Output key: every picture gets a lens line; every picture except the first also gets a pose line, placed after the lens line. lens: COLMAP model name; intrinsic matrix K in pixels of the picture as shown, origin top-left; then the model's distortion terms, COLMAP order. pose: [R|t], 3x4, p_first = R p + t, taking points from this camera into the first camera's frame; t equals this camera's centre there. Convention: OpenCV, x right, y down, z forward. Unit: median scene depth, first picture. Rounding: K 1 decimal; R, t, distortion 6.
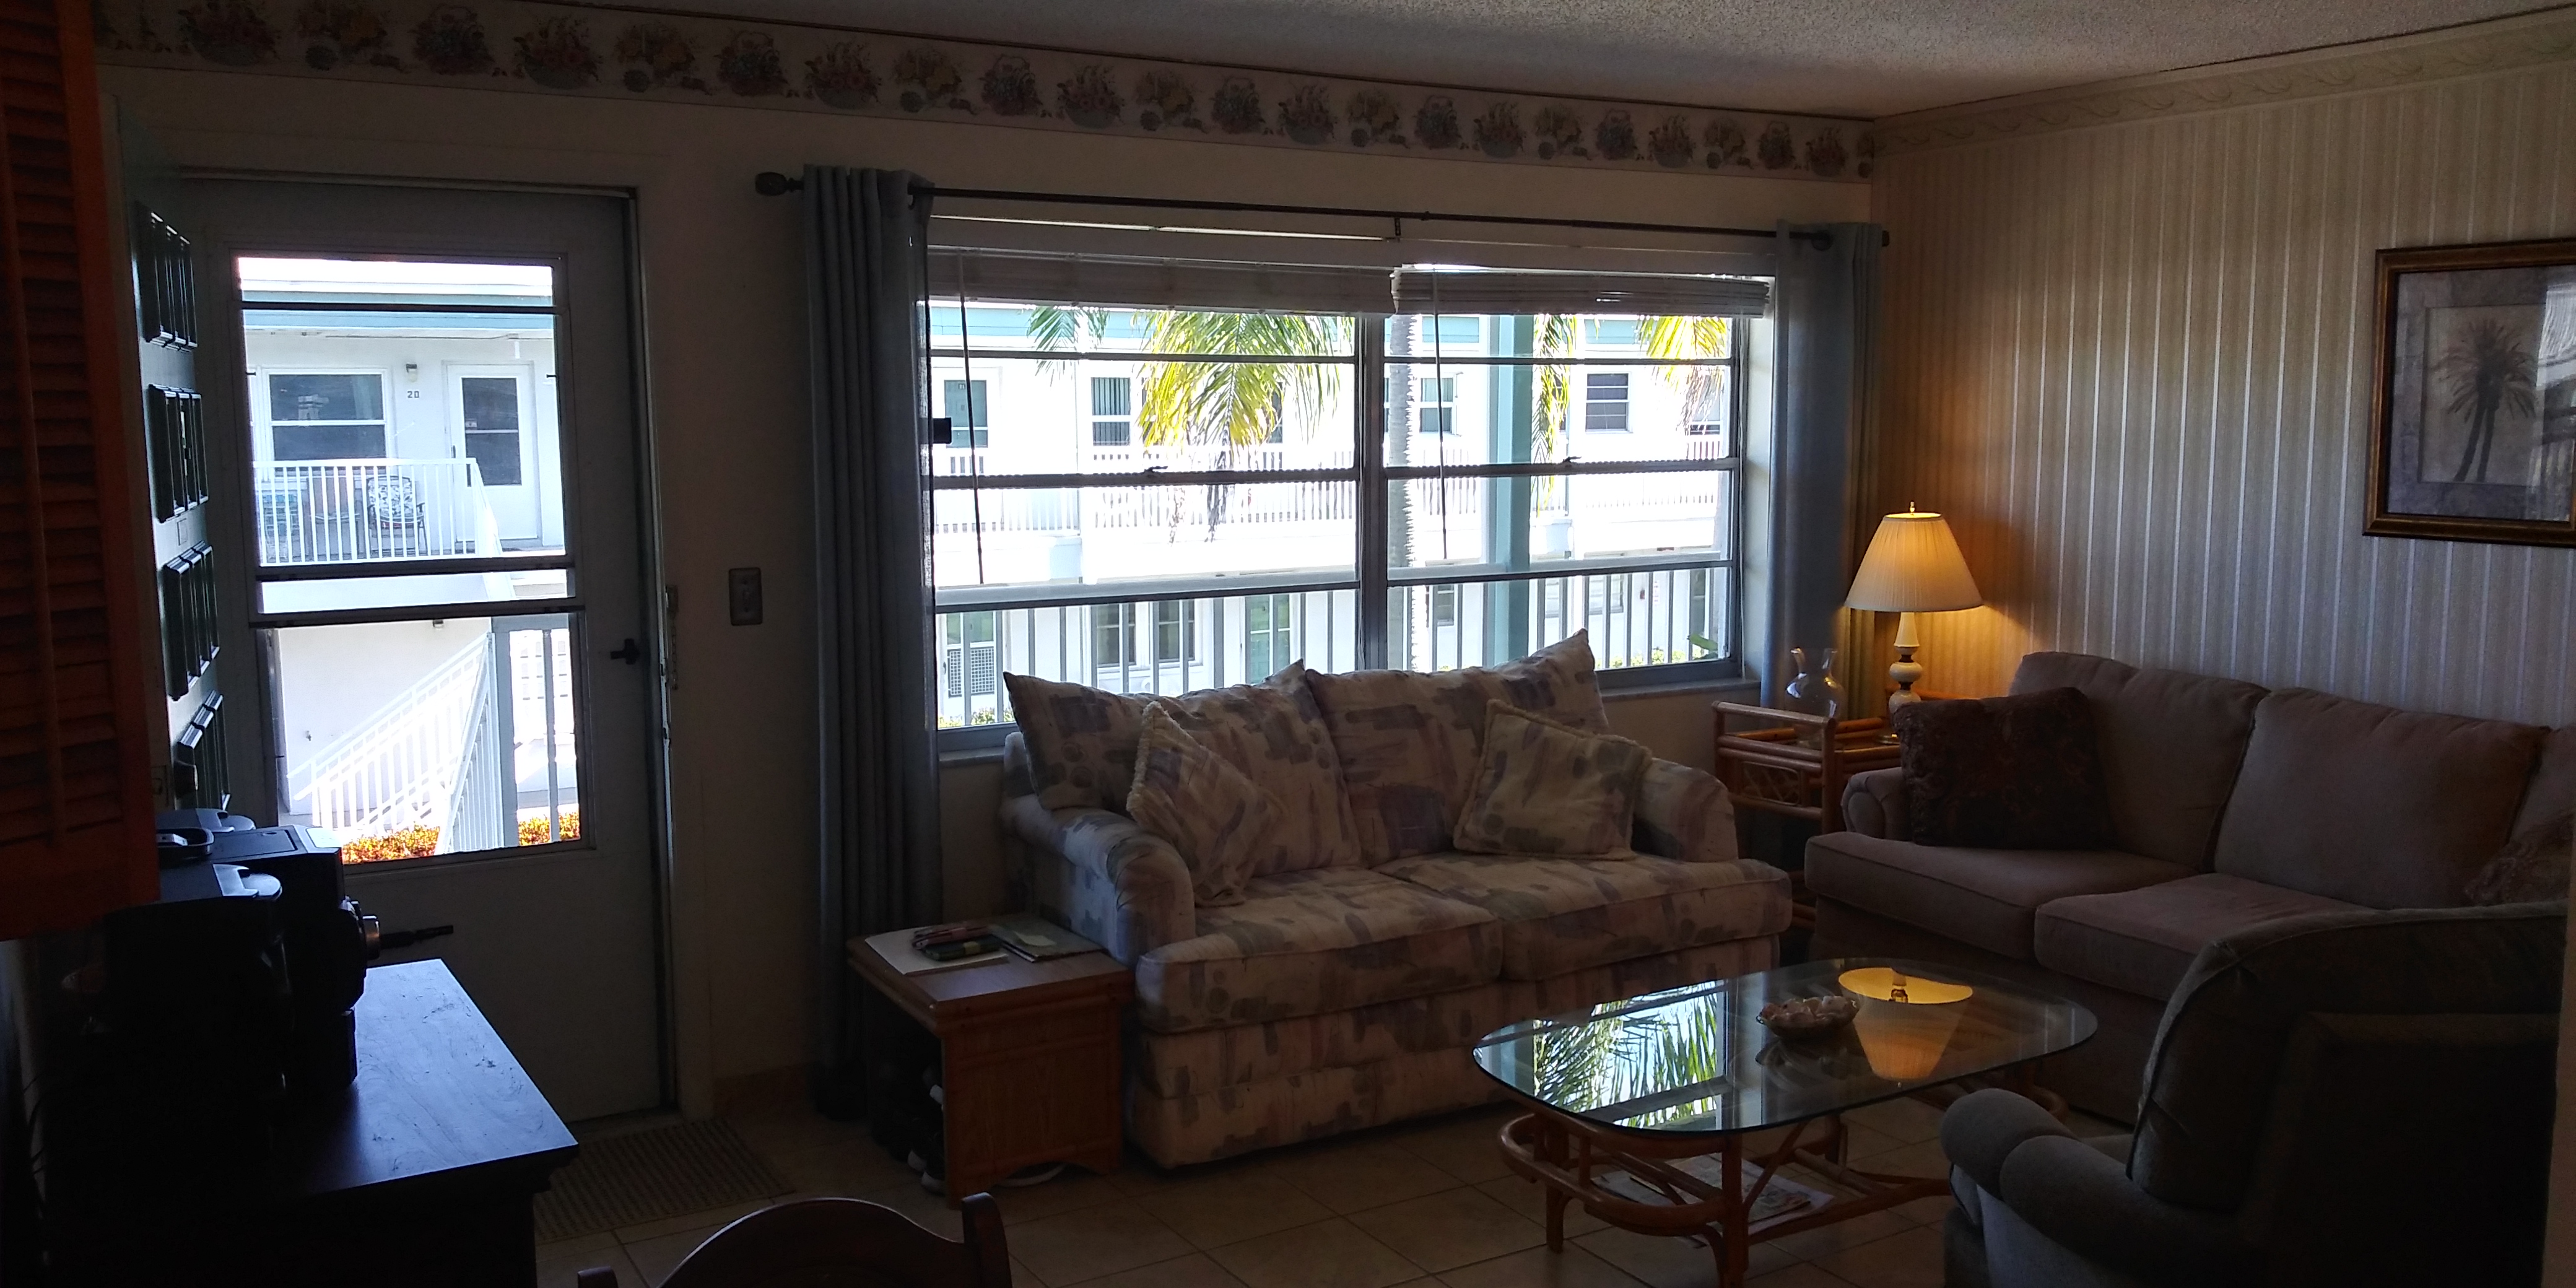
lens RADIAL K [[2024.5, 0, 1288.0], [0, 2024.5, 644.0], [0, 0, 1]] dist [0.097845, -0.218041]
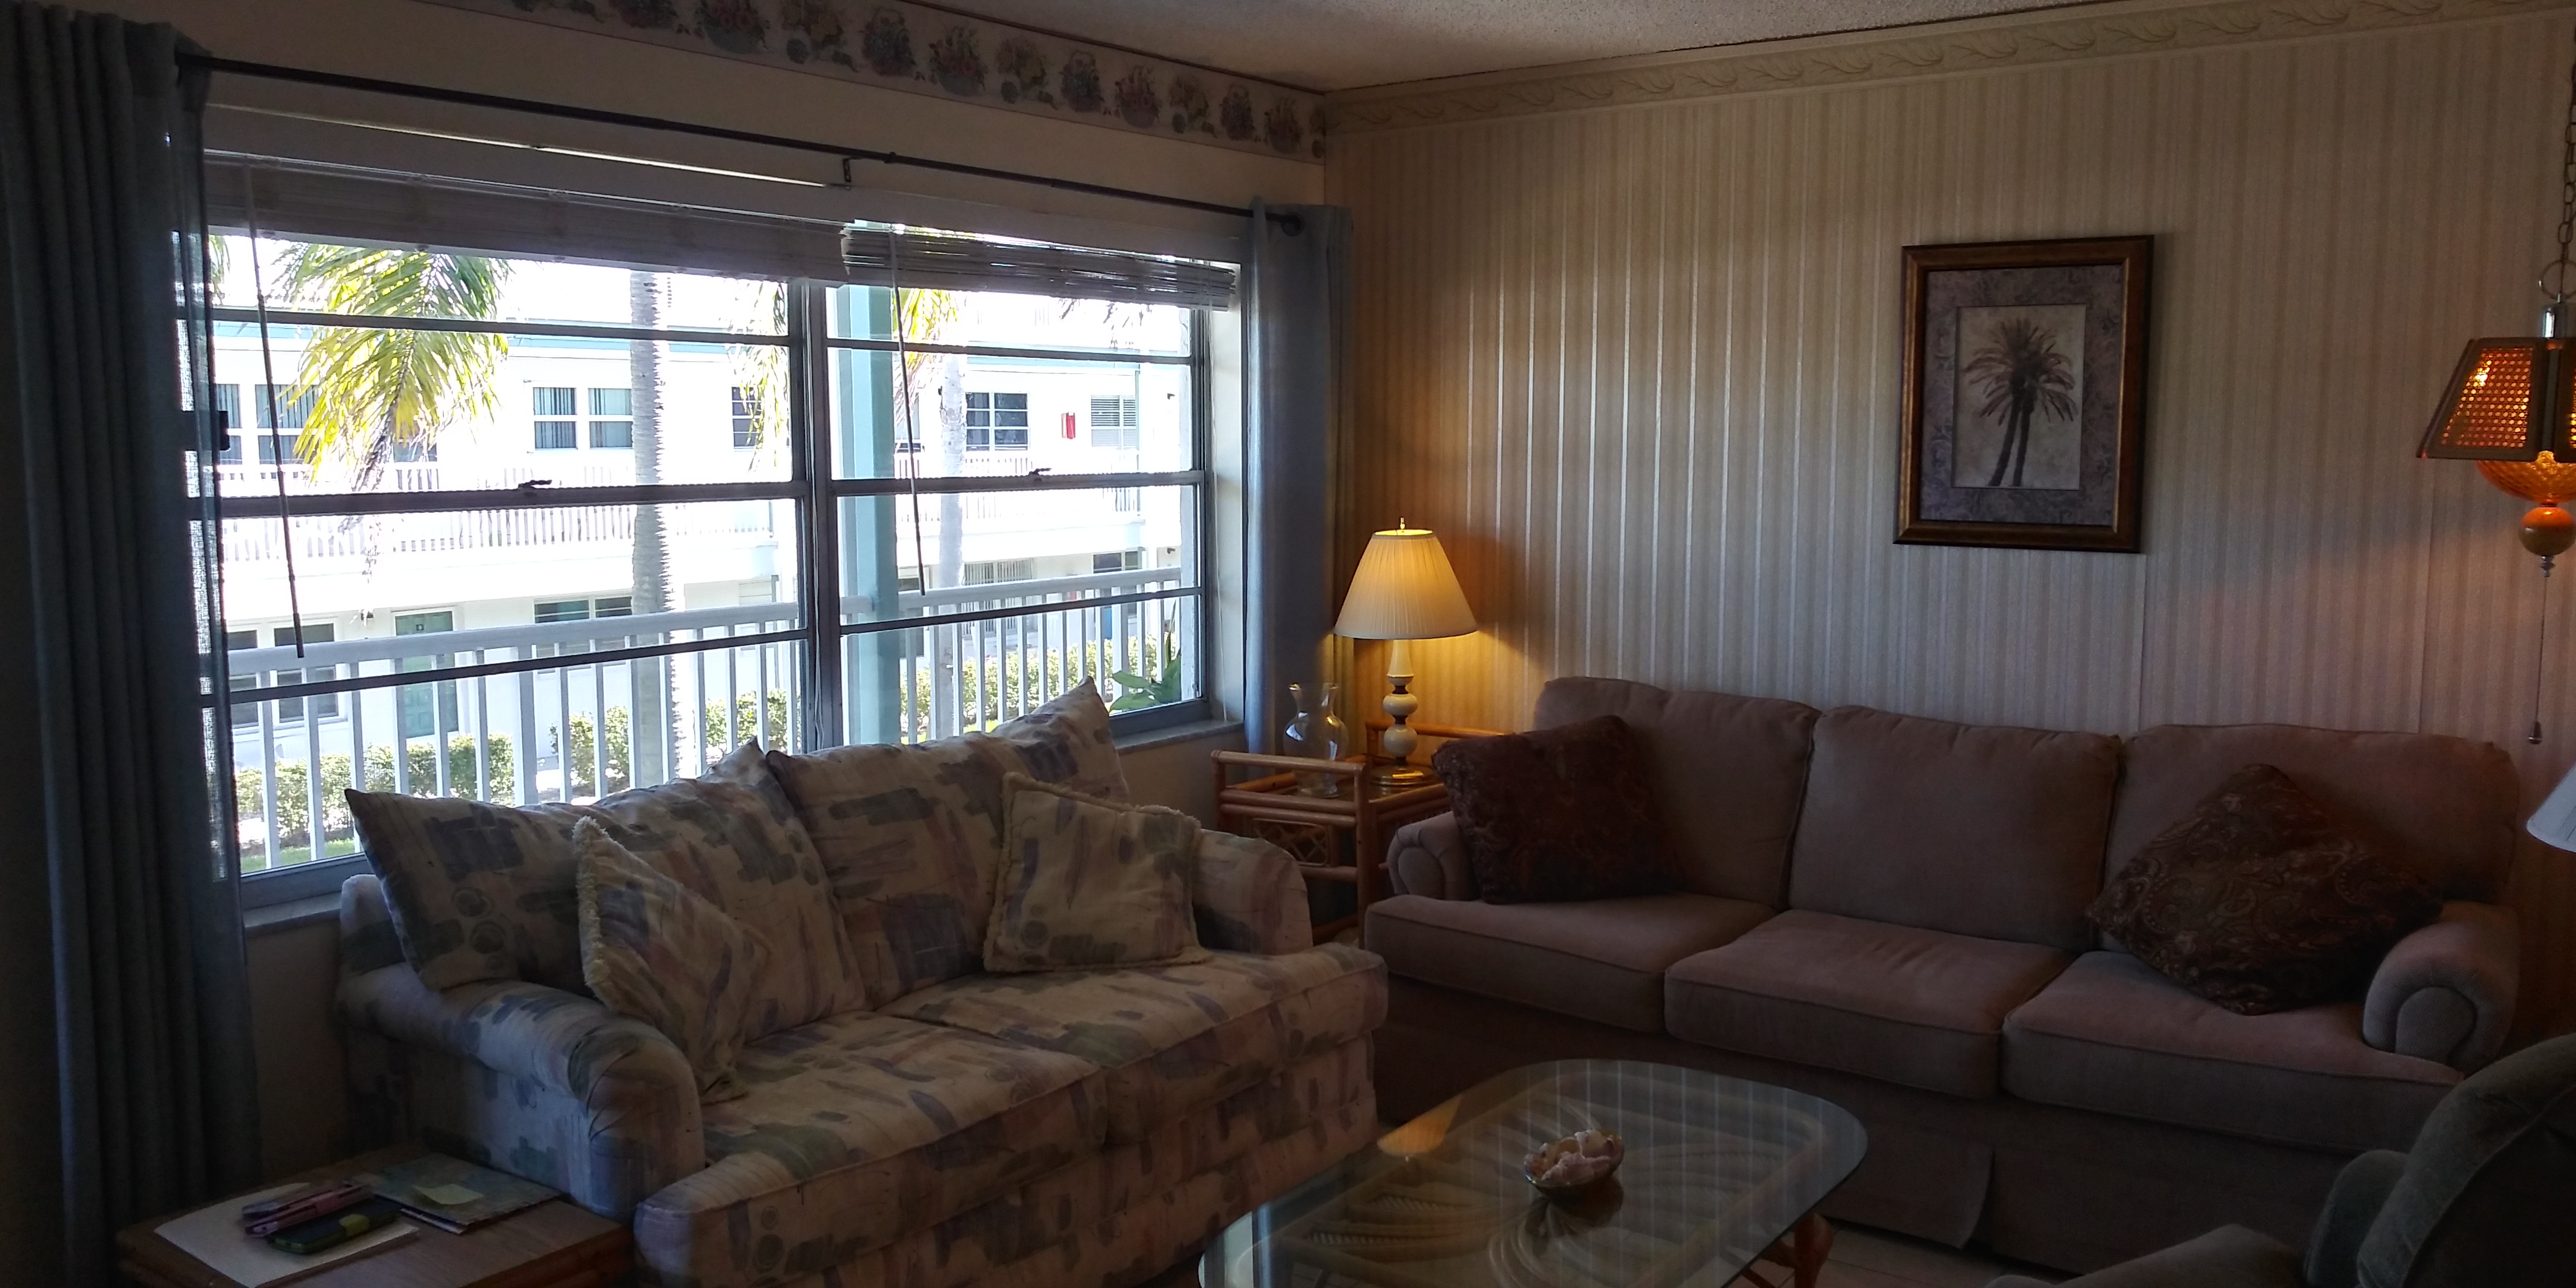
lens RADIAL K [[1968.1, 0, 1288.0], [0, 1968.1, 644.0], [0, 0, 1]] dist [0.081674, -0.198616]
pose [[0.908563, -0.042673, 0.415562, -0.124402], [0.045541, 0.998958, 0.003010, -0.021525], [-0.415257, 0.016190, 0.909560, 0.267870]]
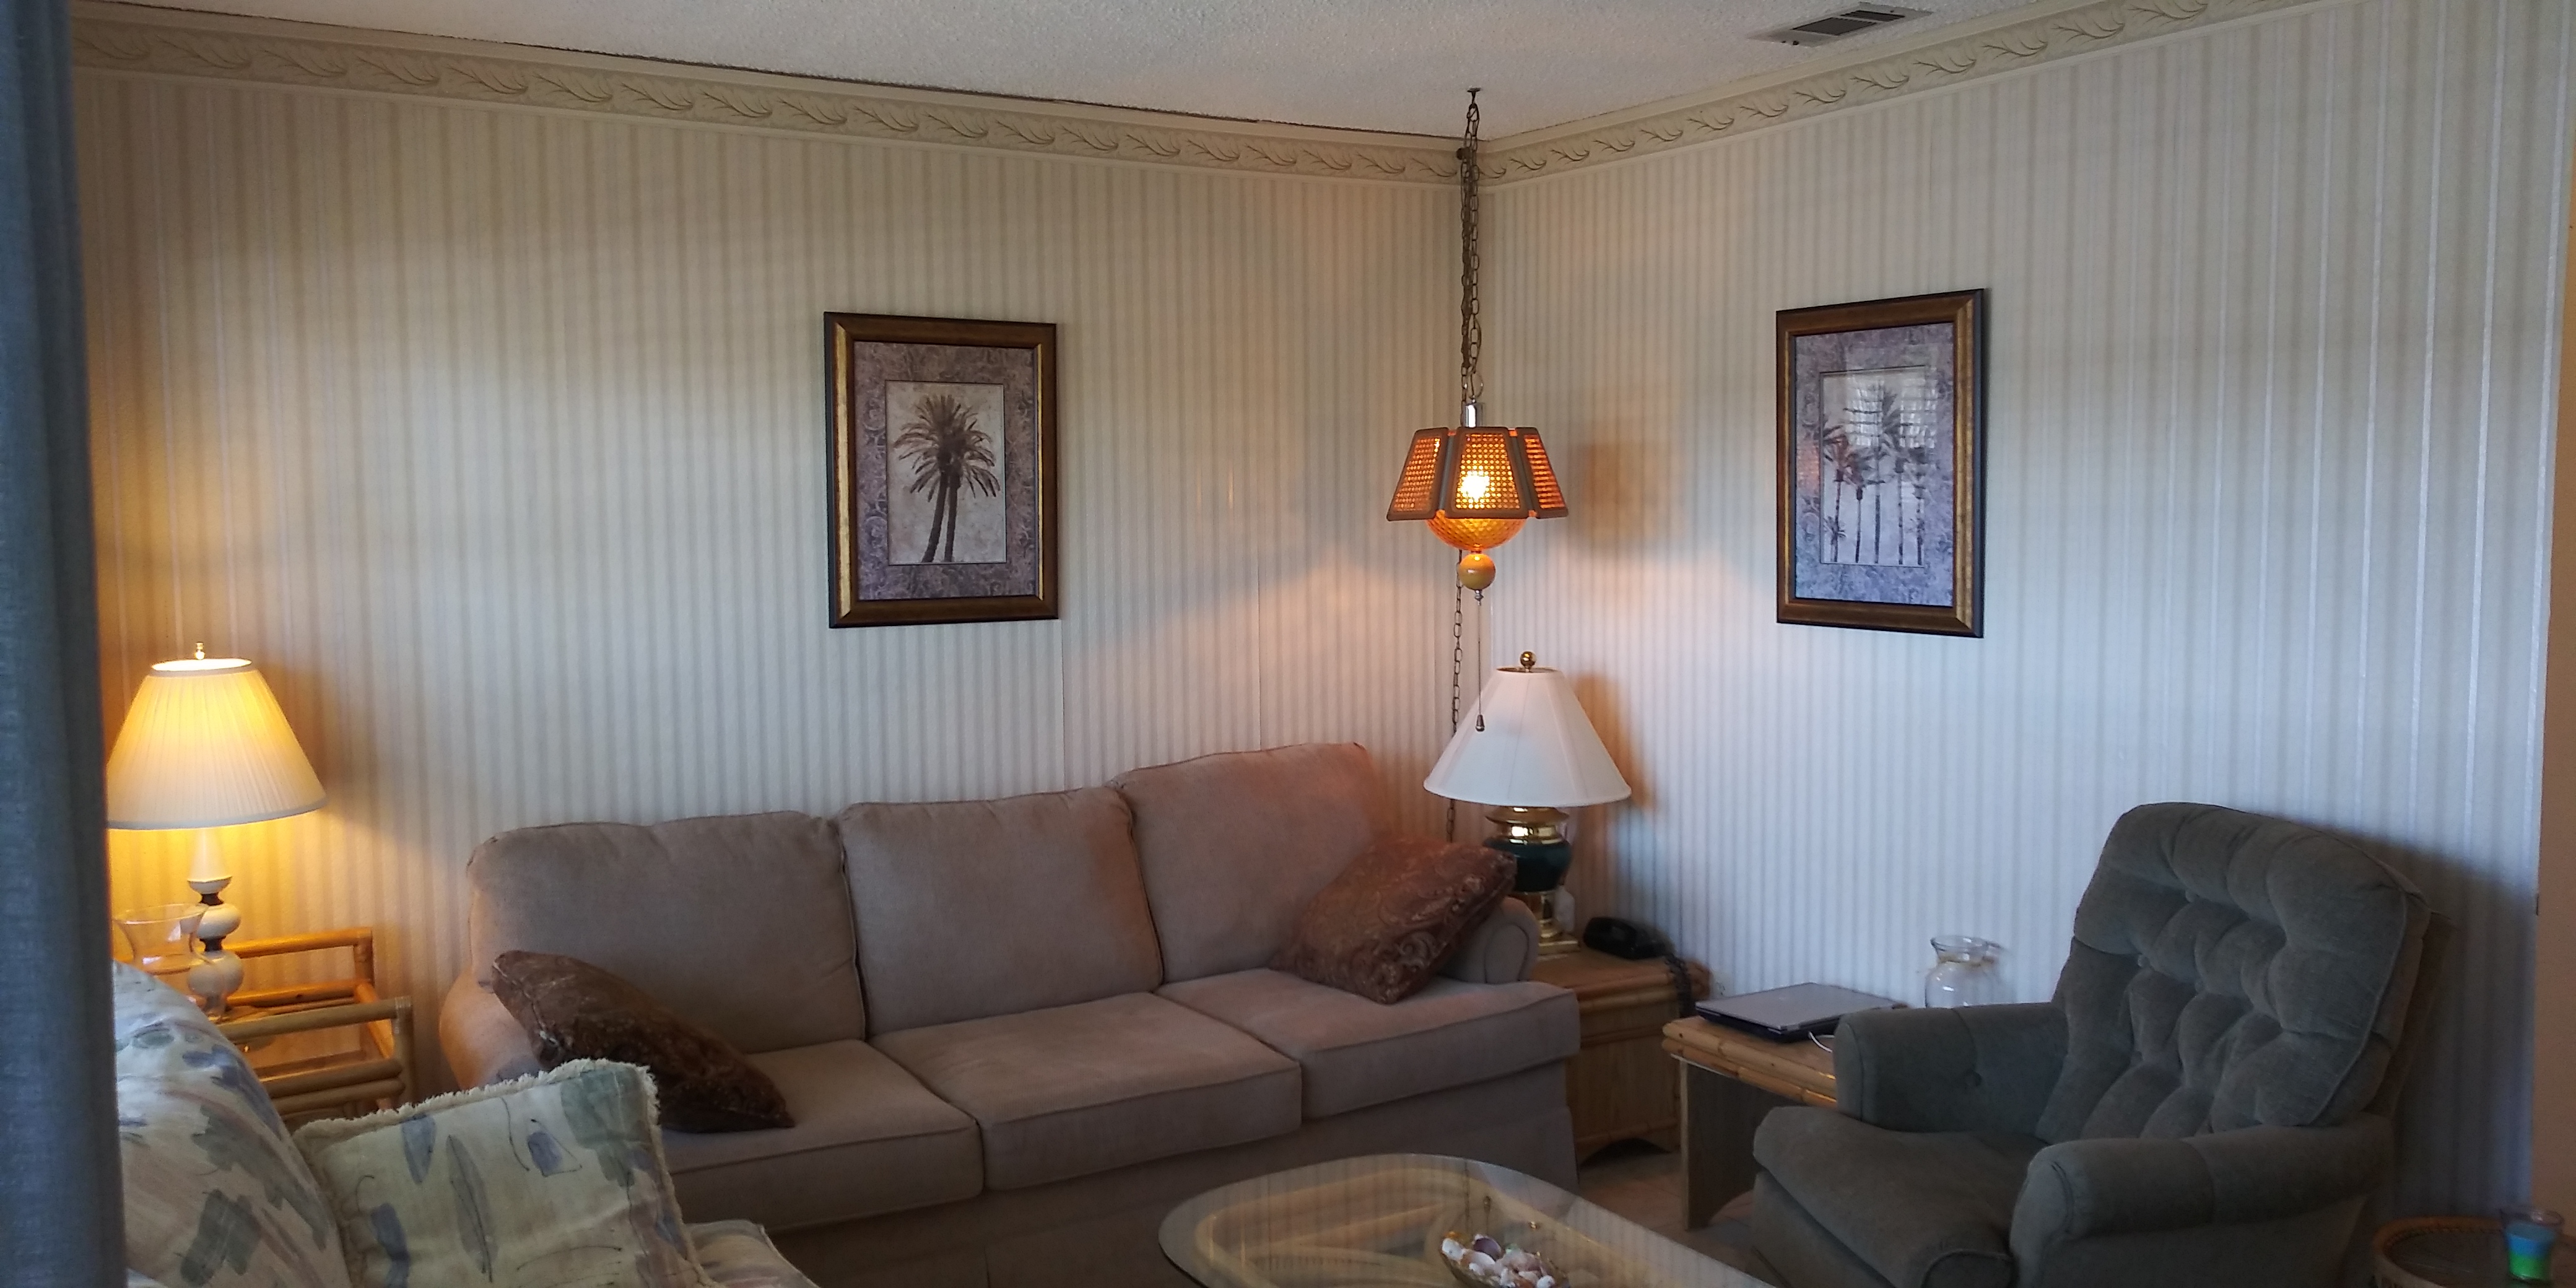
lens RADIAL K [[1968.1, 0, 1288.0], [0, 1968.1, 644.0], [0, 0, 1]] dist [0.081674, -0.198616]
pose [[-0.033058, -0.071565, 0.996888, -0.349993], [0.128699, 0.988824, 0.075254, -0.085825], [-0.991132, 0.130787, -0.023478, 0.820865]]
